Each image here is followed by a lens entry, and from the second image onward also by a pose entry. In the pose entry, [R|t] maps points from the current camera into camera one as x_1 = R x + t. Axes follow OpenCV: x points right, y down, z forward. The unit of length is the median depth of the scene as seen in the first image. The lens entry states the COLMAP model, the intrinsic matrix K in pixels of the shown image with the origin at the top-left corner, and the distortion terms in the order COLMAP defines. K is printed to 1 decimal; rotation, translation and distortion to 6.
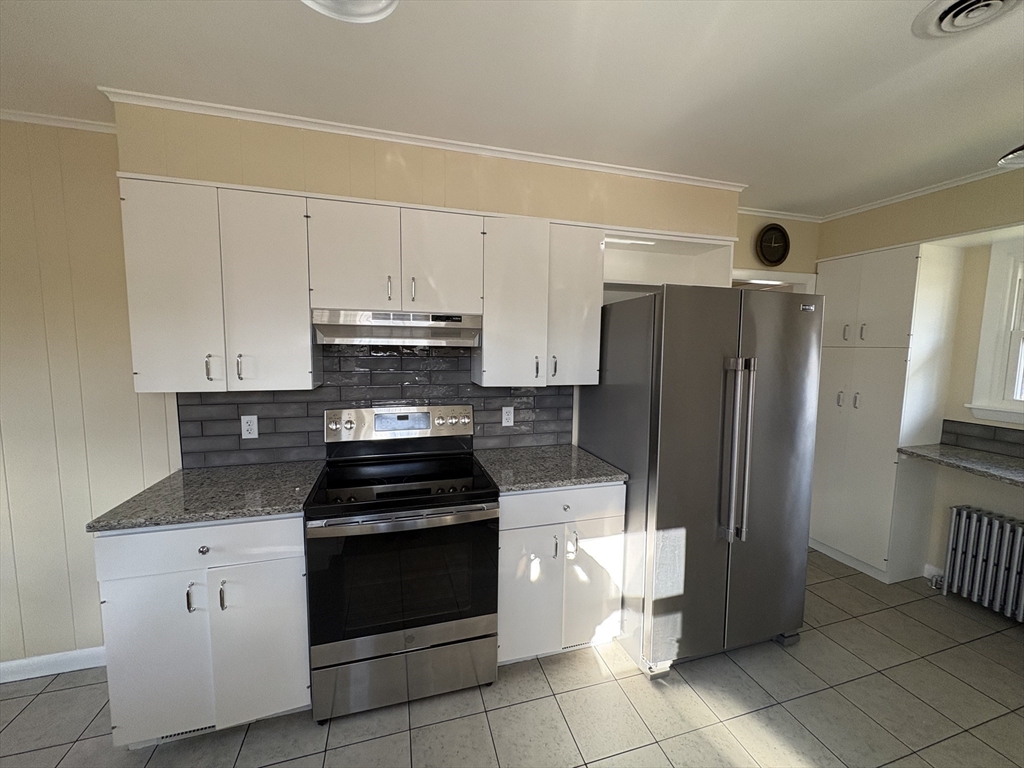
lens RADIAL K [[407.0, 0, 513.1], [0, 407.0, 383.4], [0, 0, 1]] dist [0.002248, -0.000151]
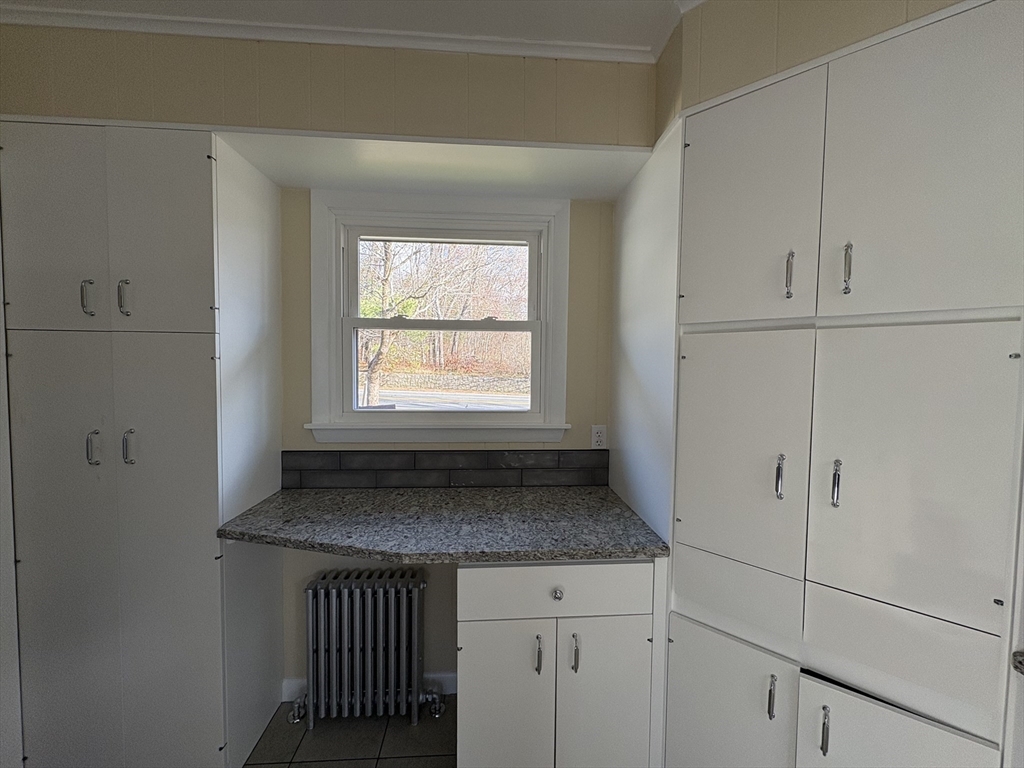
lens RADIAL K [[407.0, 0, 513.6], [0, 407.0, 383.4], [0, 0, 1]] dist [0.002248, -0.000151]
pose [[0.229668, -0.054747, 0.971728, 0.549067], [0.085821, 0.995667, 0.035812, -0.009834], [-0.969478, 0.075170, 0.233371, 0.513643]]
